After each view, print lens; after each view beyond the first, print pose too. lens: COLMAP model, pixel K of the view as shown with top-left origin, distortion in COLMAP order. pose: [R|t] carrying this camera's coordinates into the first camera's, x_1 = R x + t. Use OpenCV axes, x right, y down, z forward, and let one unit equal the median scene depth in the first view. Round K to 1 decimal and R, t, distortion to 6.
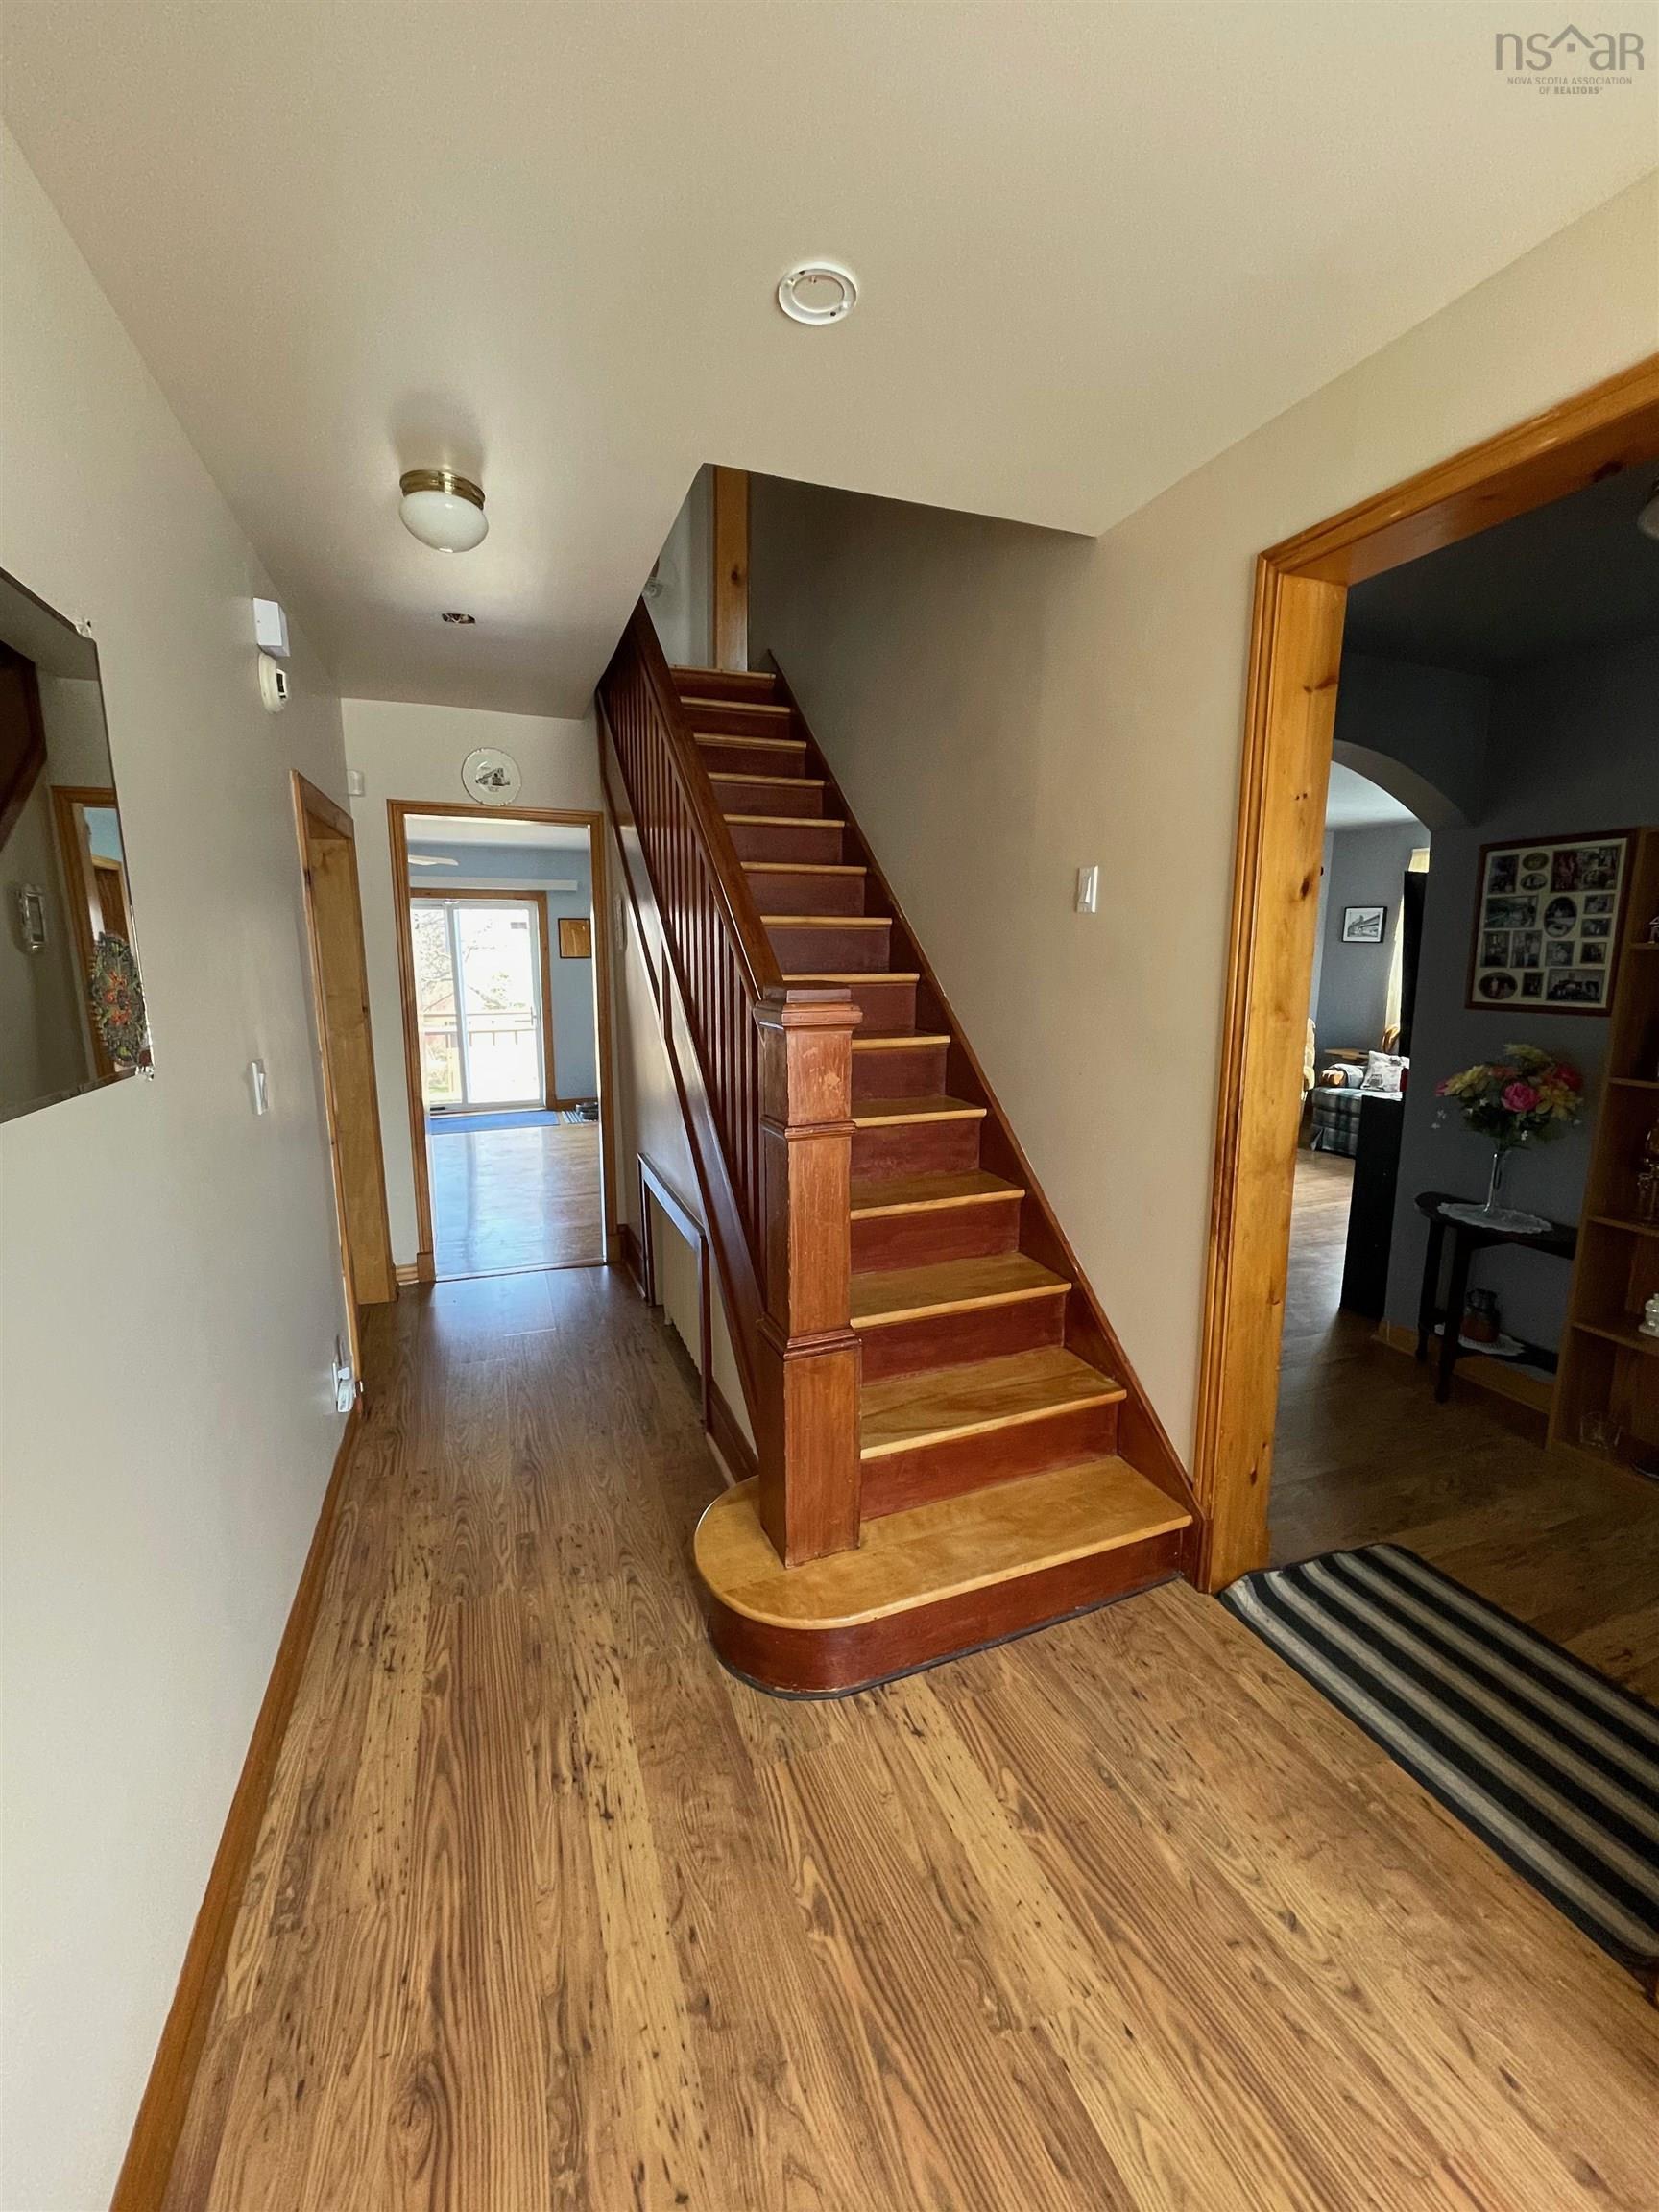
lens RADIAL K [[894.3, 0, 833.6], [0, 894.3, 1096.4], [0, 0, 1]] dist [-0.001320, -0.000493]
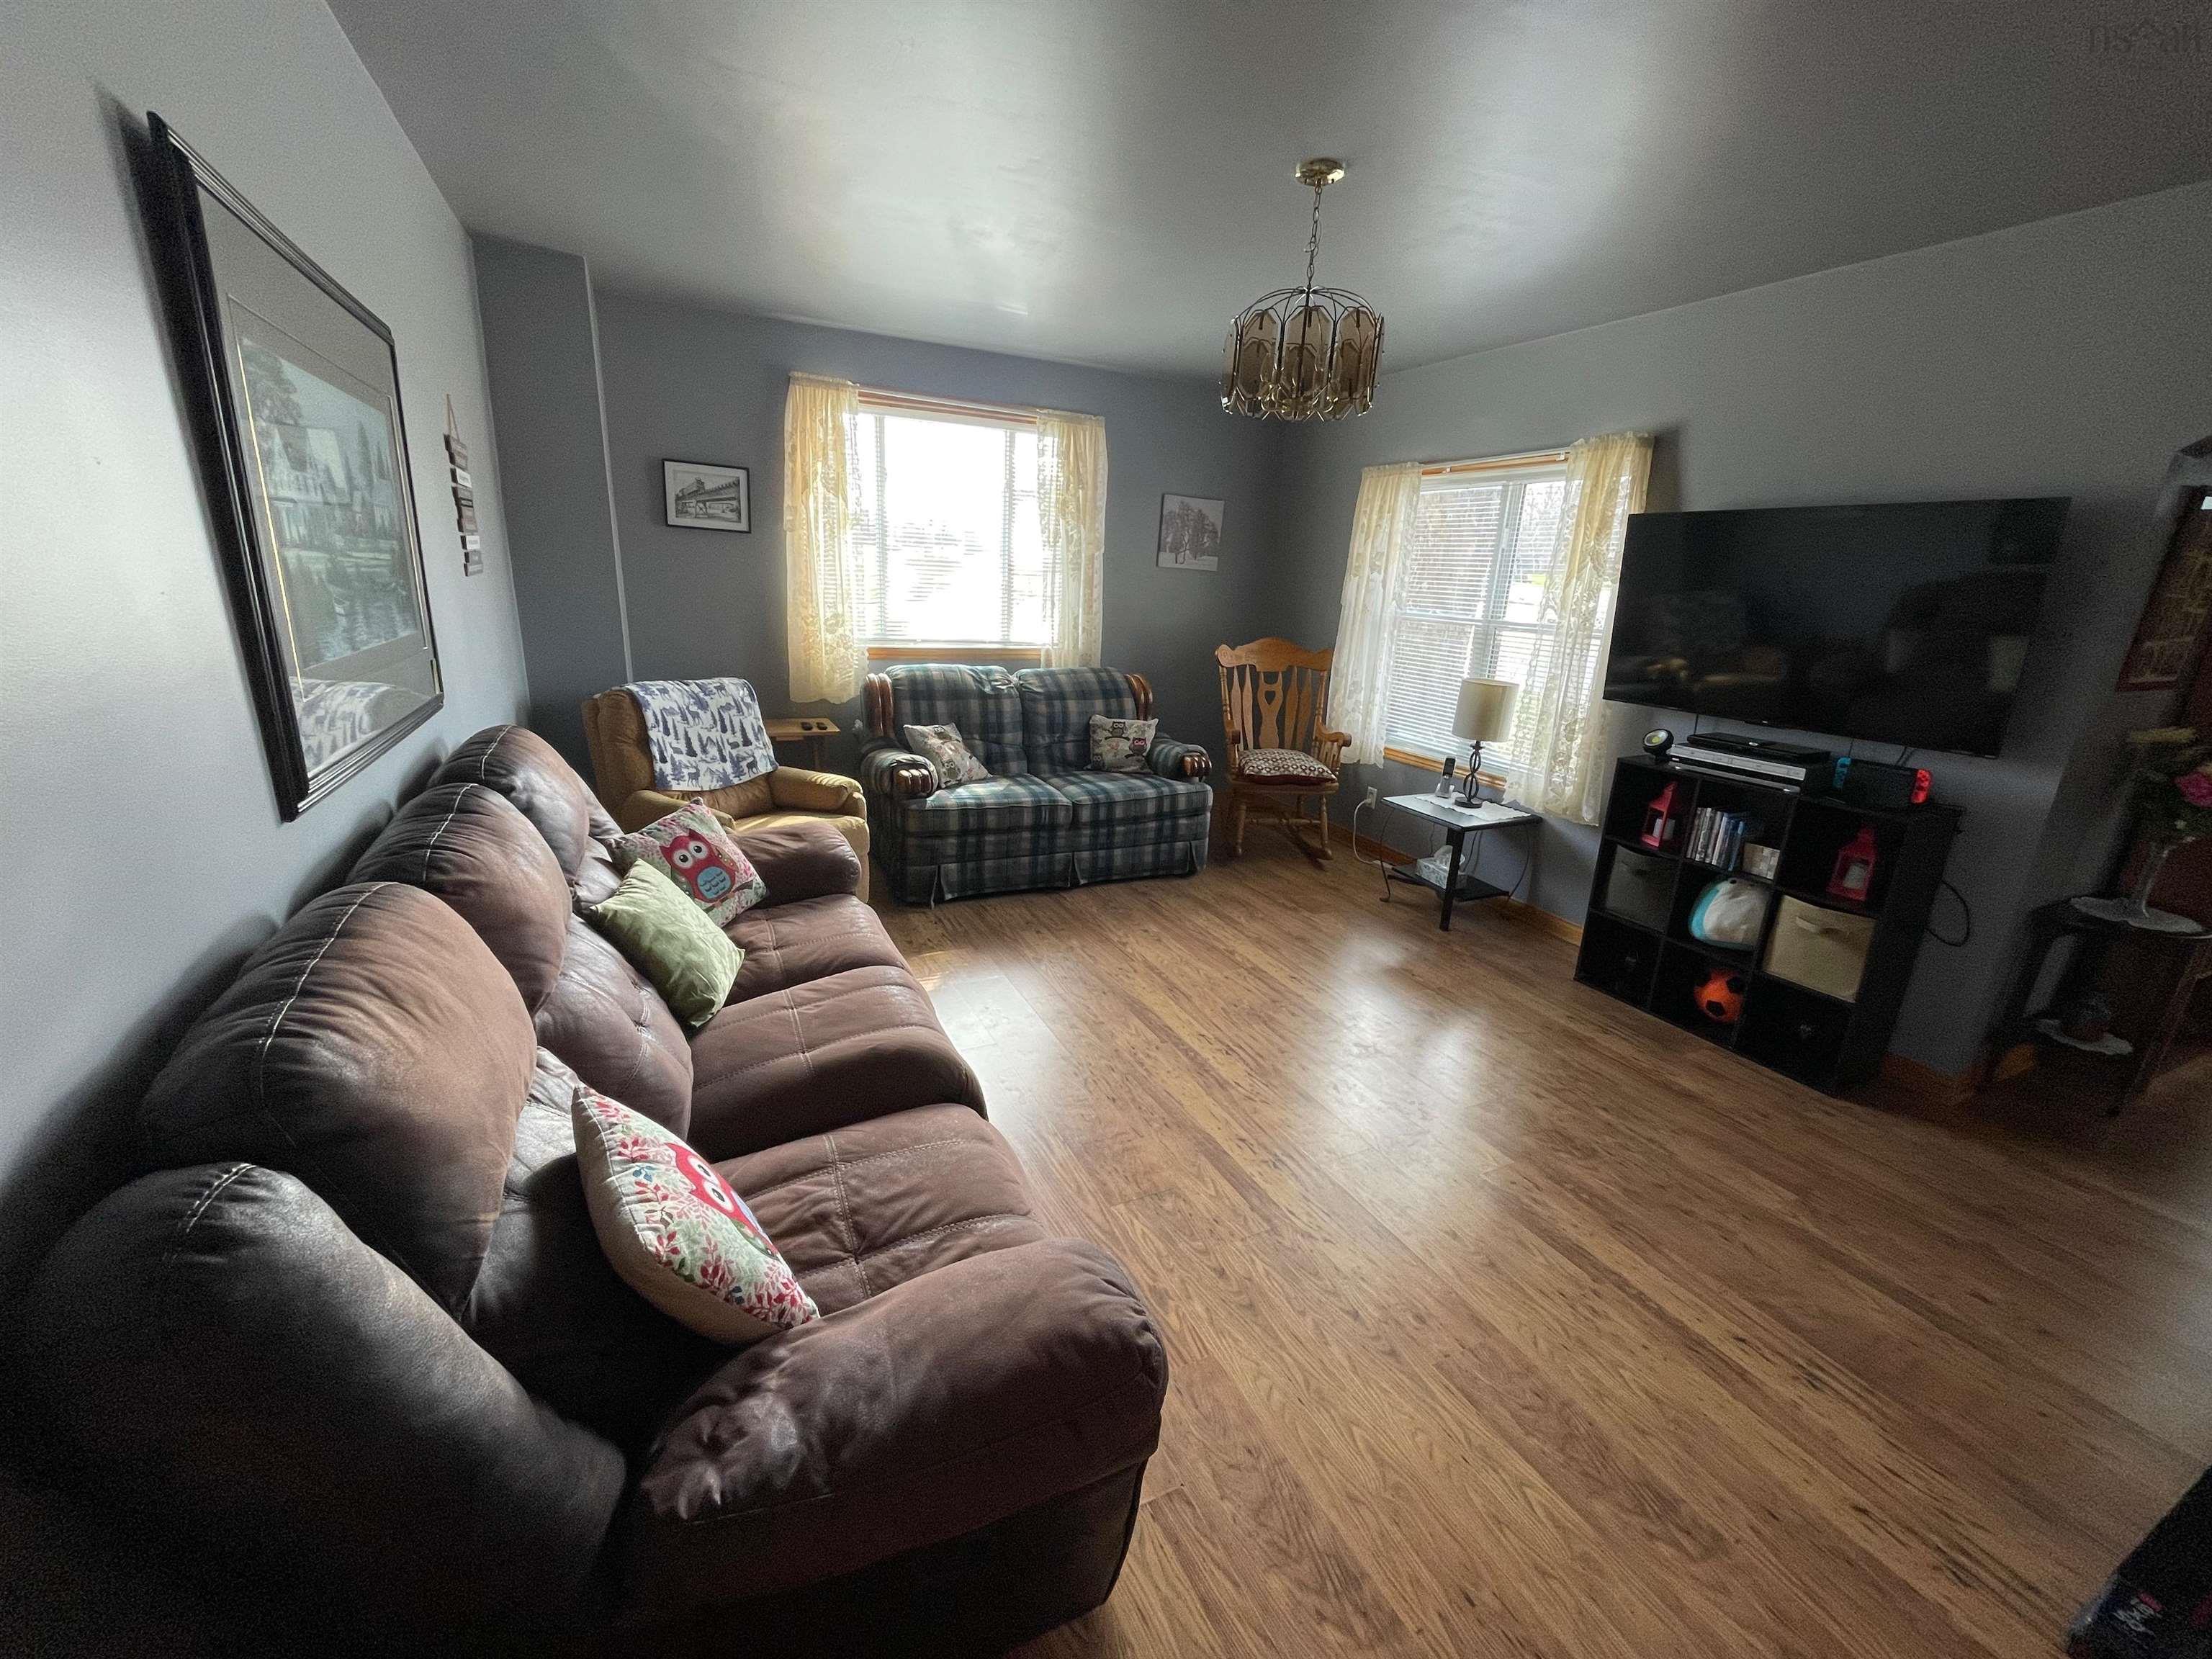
lens RADIAL K [[894.3, 0, 1113.0], [0, 894.3, 825.8], [0, 0, 1]] dist [-0.001320, -0.000493]
pose [[-0.100742, -0.276127, 0.955827, -0.015795], [0.113271, 0.951284, 0.286753, -0.145301], [-0.988444, 0.137156, -0.064557, 0.920027]]
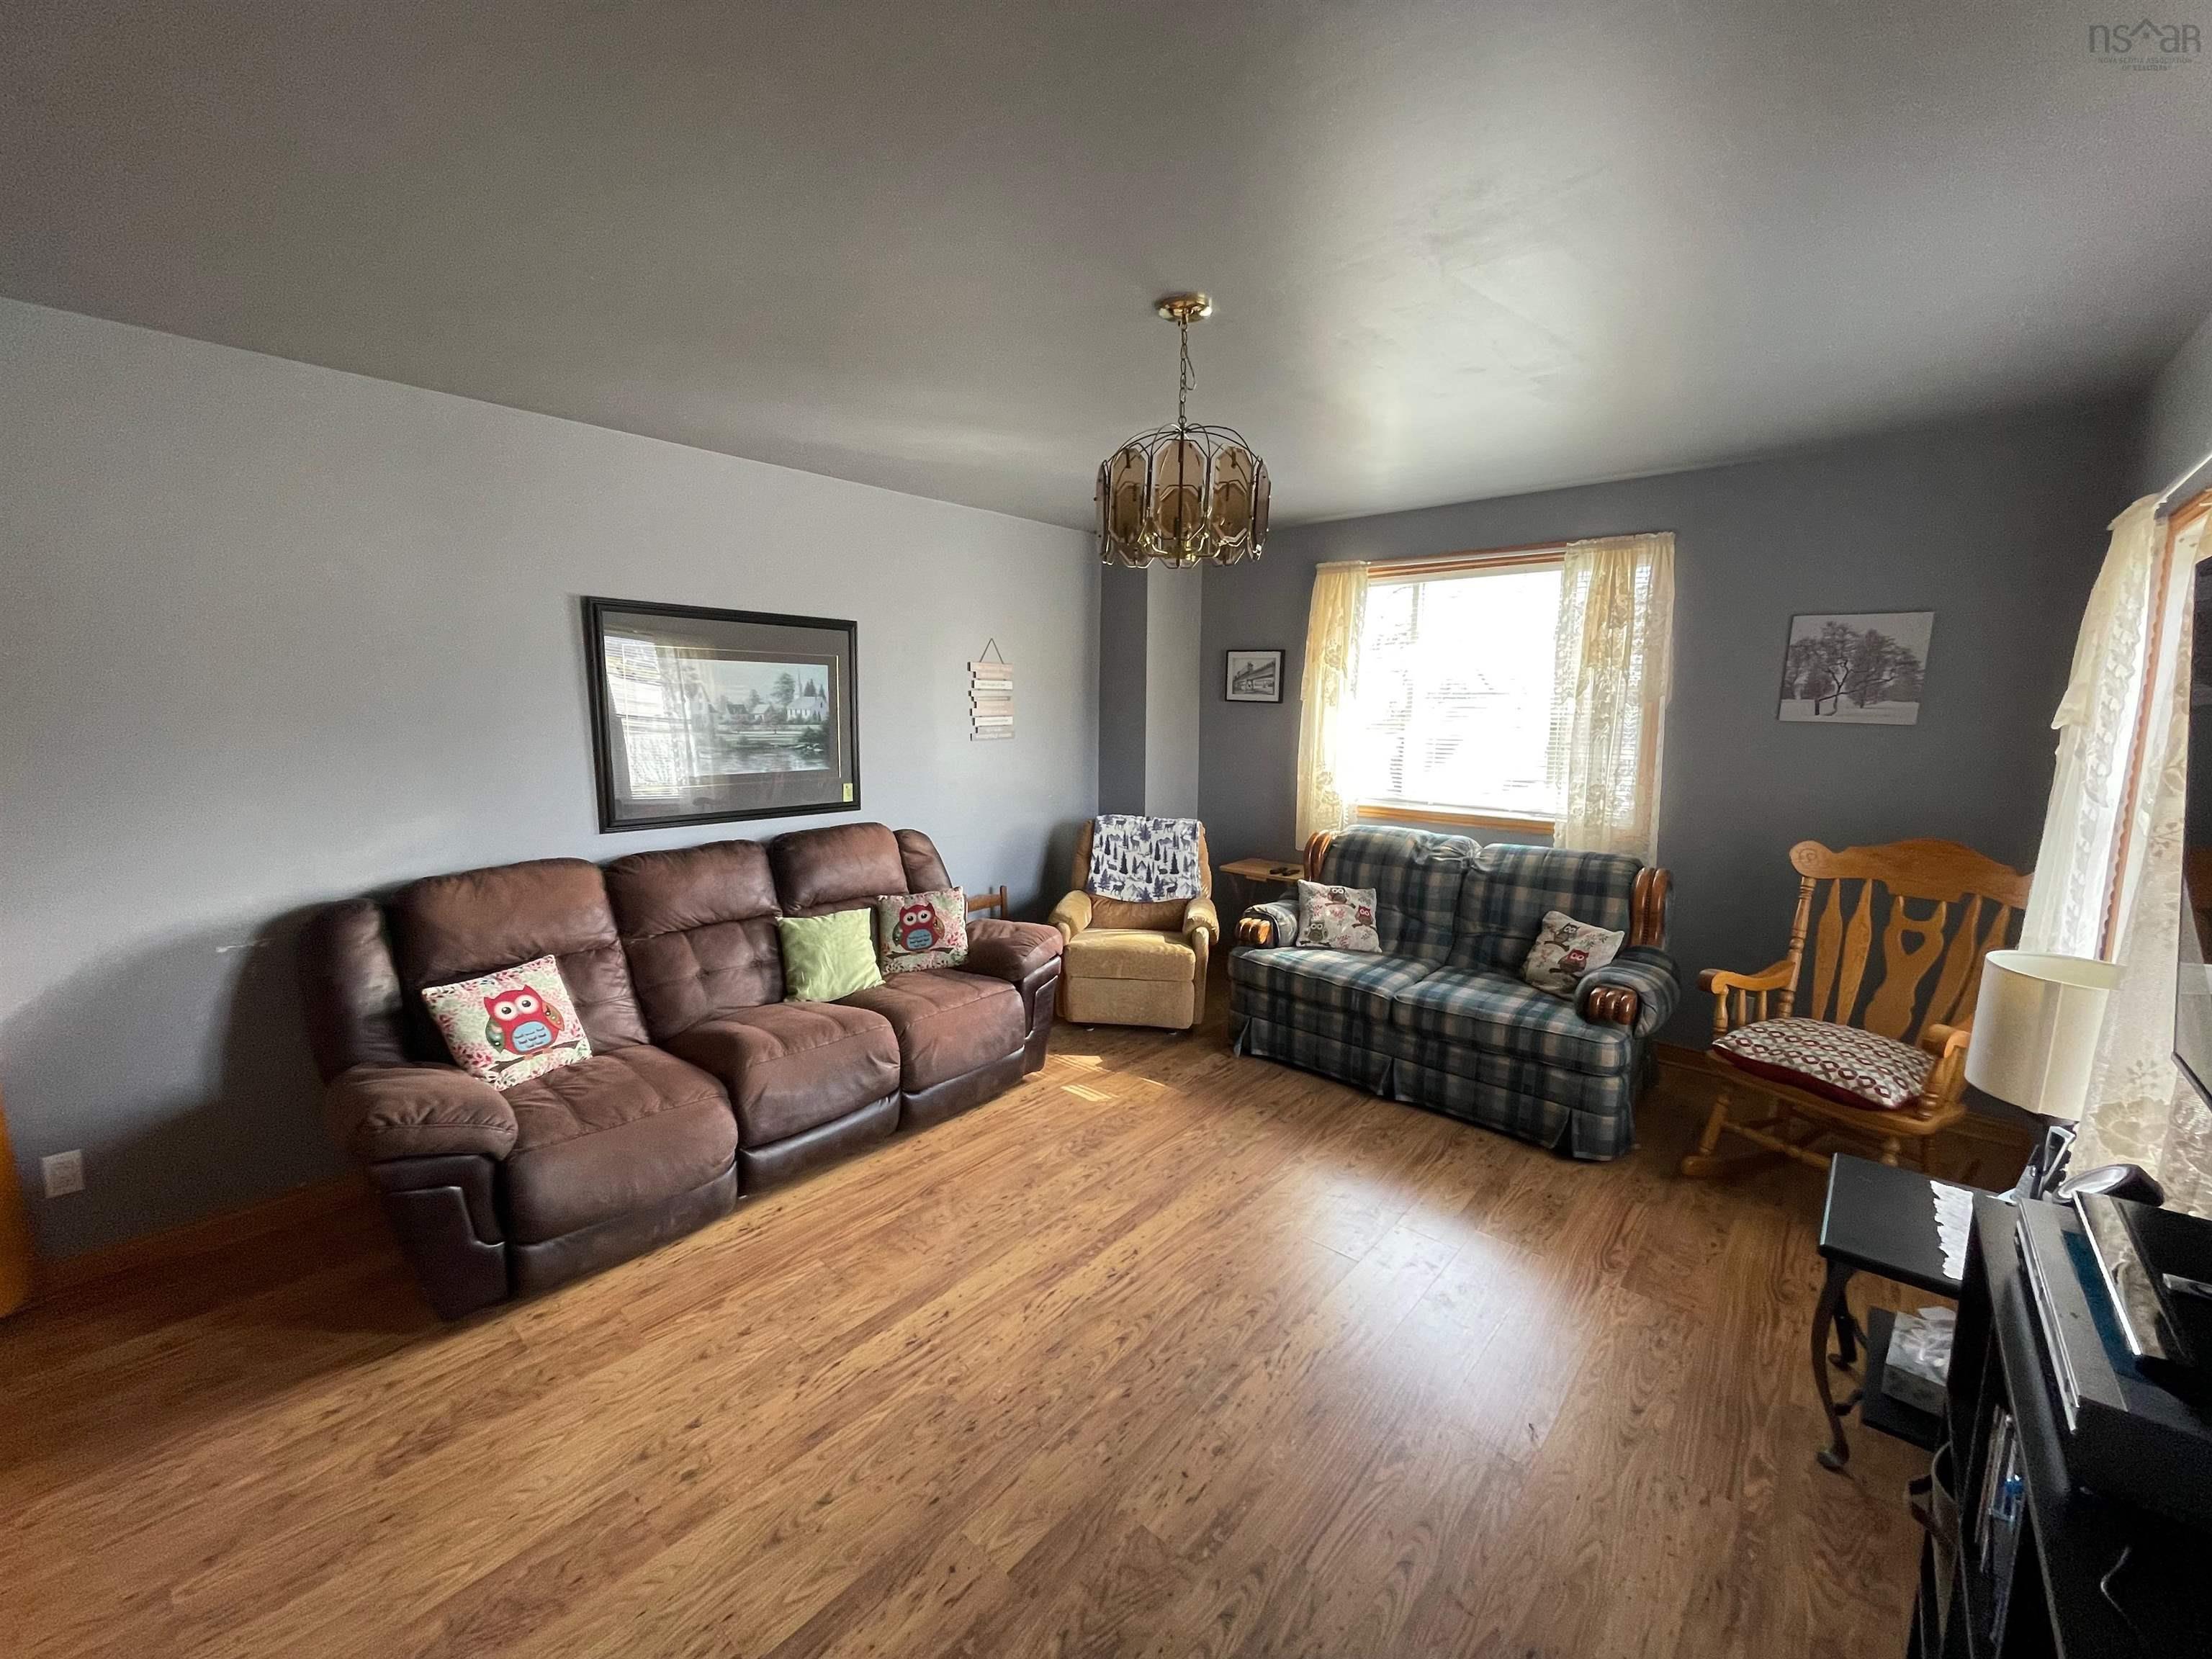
lens RADIAL K [[894.3, 0, 1106.2], [0, 894.3, 824.5], [0, 0, 1]] dist [-0.001320, -0.000493]
pose [[0.885568, -0.059753, 0.460650, 0.200290], [0.069599, 0.997565, -0.004400, -0.096109], [-0.459265, 0.035957, 0.887571, 0.515428]]
